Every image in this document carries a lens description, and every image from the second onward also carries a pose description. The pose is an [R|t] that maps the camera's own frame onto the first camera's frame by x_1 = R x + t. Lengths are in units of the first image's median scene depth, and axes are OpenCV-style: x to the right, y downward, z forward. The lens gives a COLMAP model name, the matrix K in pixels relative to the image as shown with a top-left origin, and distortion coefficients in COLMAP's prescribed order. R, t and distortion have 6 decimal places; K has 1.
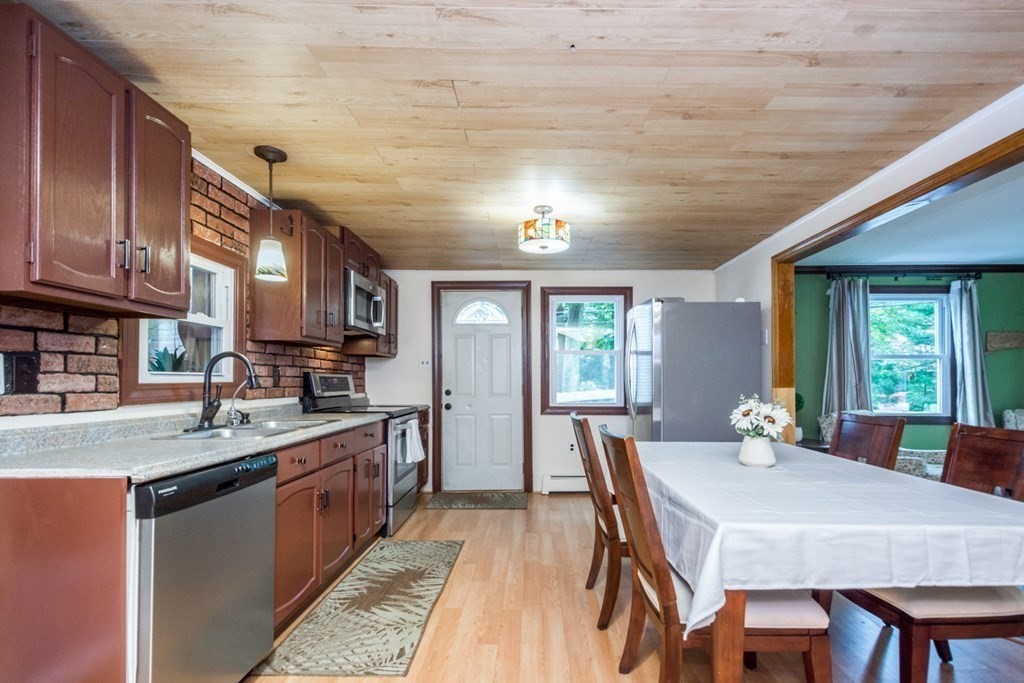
lens RADIAL K [[457.0, 0, 528.1], [0, 457.0, 382.0], [0, 0, 1]] dist [0.014170, -0.003853]
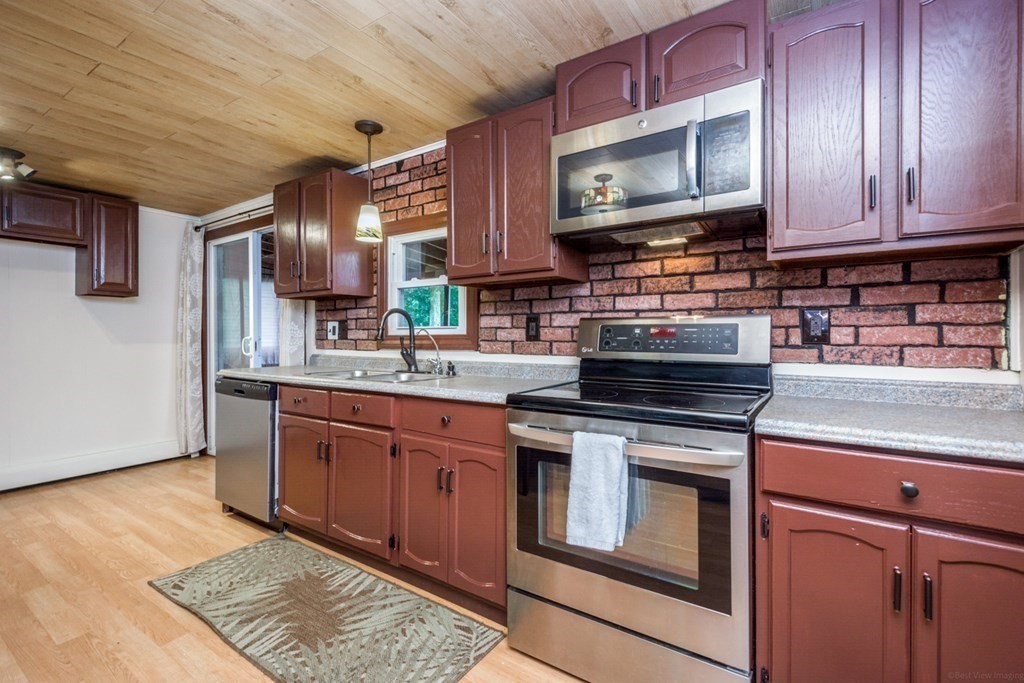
lens RADIAL K [[457.0, 0, 519.4], [0, 457.0, 332.2], [0, 0, 1]] dist [0.014170, -0.003853]
pose [[-0.541860, -0.004633, -0.840456, 0.119252], [-0.001633, 0.999989, -0.004460, -0.000373], [0.840467, -0.001044, -0.541862, 1.346868]]
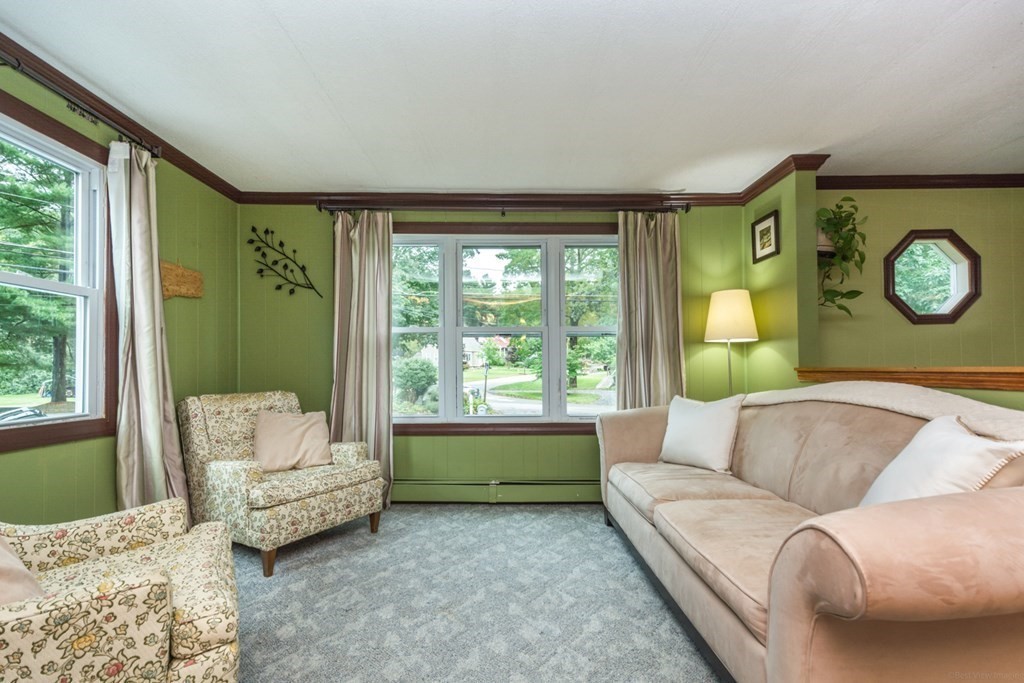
lens RADIAL K [[469.3, 0, 505.3], [0, 469.3, 361.9], [0, 0, 1]] dist [0.008682, -0.001195]
pose [[-0.038615, 0.015469, 0.999134, 0.575294], [0.006328, 0.999864, -0.015236, 0.035820], [-0.999234, 0.005734, -0.038707, 0.853432]]
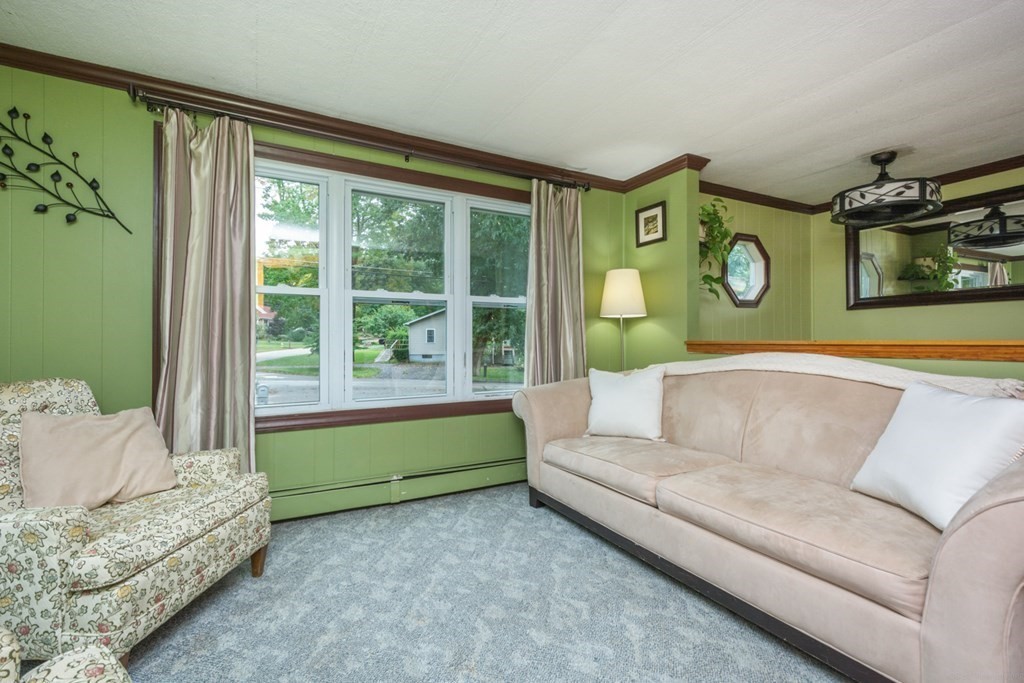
lens RADIAL K [[457.0, 0, 506.7], [0, 457.0, 335.1], [0, 0, 1]] dist [0.014170, -0.003853]
pose [[-0.508135, 0.014501, 0.861156, 0.775998], [0.005617, 0.999893, -0.013523, 0.034707], [-0.861259, -0.002034, -0.508161, 1.087916]]
